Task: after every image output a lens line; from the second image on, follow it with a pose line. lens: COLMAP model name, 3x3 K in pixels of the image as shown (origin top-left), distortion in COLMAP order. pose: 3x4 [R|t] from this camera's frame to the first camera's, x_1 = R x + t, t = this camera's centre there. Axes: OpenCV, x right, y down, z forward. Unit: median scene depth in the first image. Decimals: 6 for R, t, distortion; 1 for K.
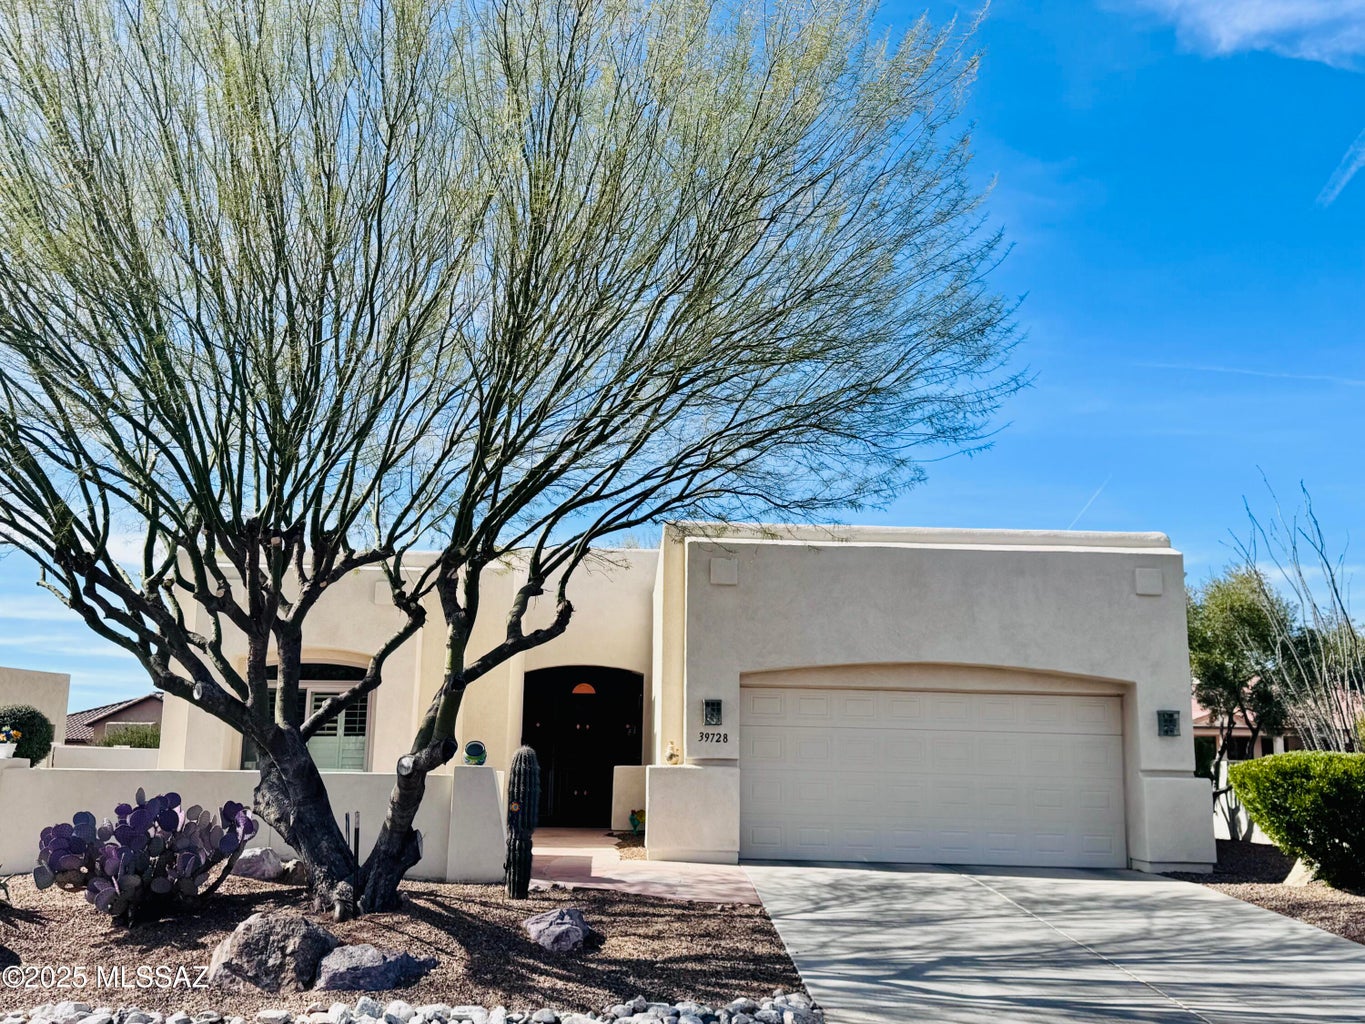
lens RADIAL K [[1428.7, 0, 683.0], [0, 1428.7, 510.3], [0, 0, 1]] dist [0.132064, 0.000000]
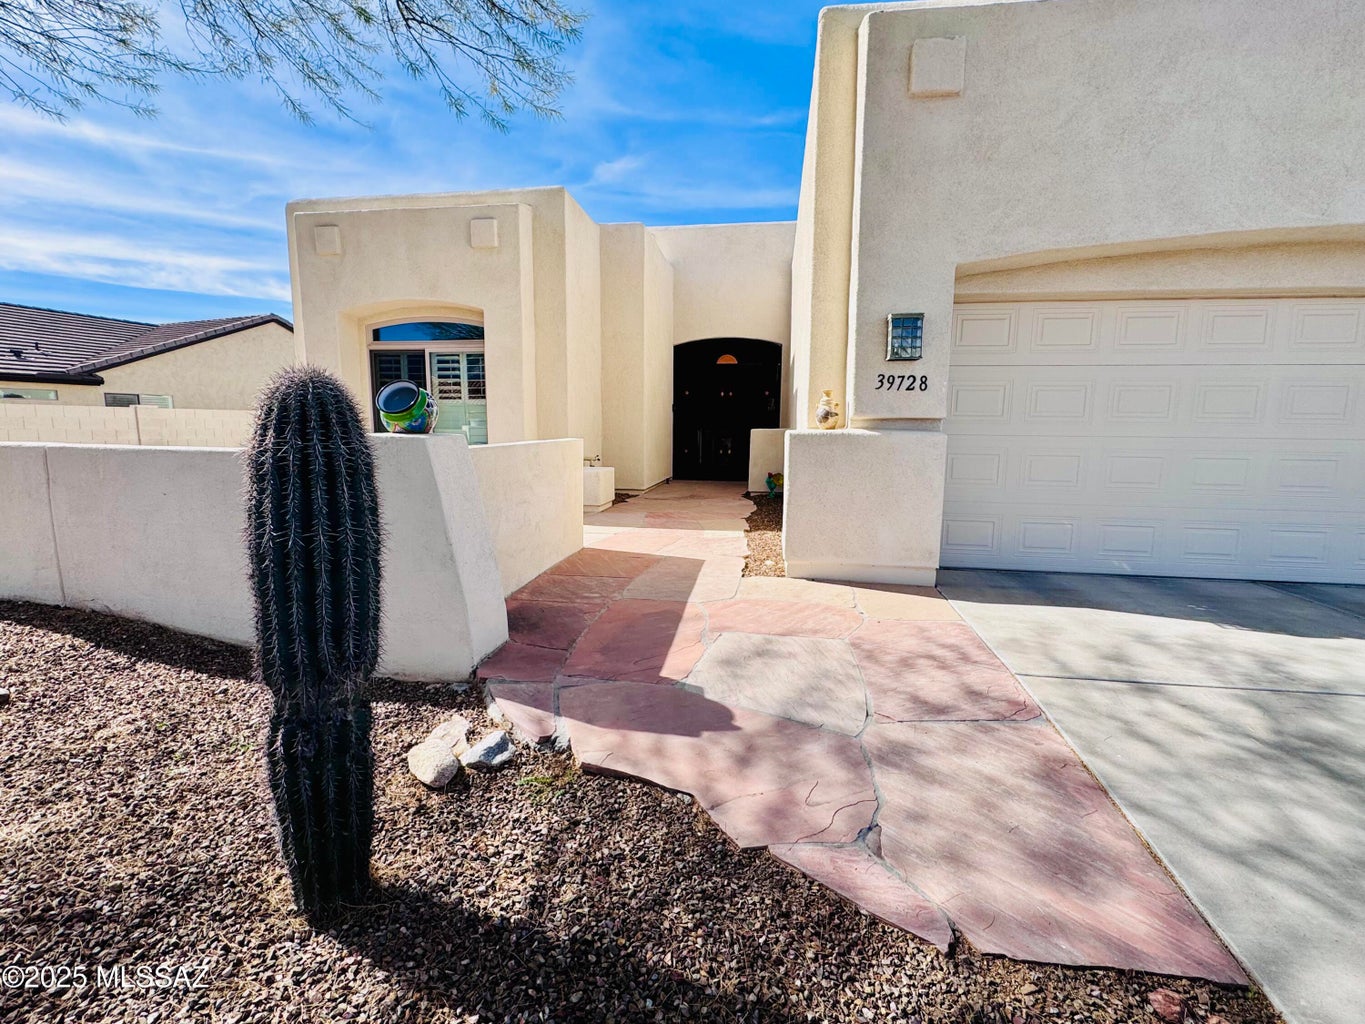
lens RADIAL K [[603.2, 0, 682.4], [0, 603.2, 509.1], [0, 0, 1]] dist [0.002157, 0.000057]
pose [[0.982115, 0.018358, -0.187383, -0.019268], [0.040054, 0.952082, 0.303207, 0.126723], [0.183970, -0.305290, 0.934319, 0.722893]]
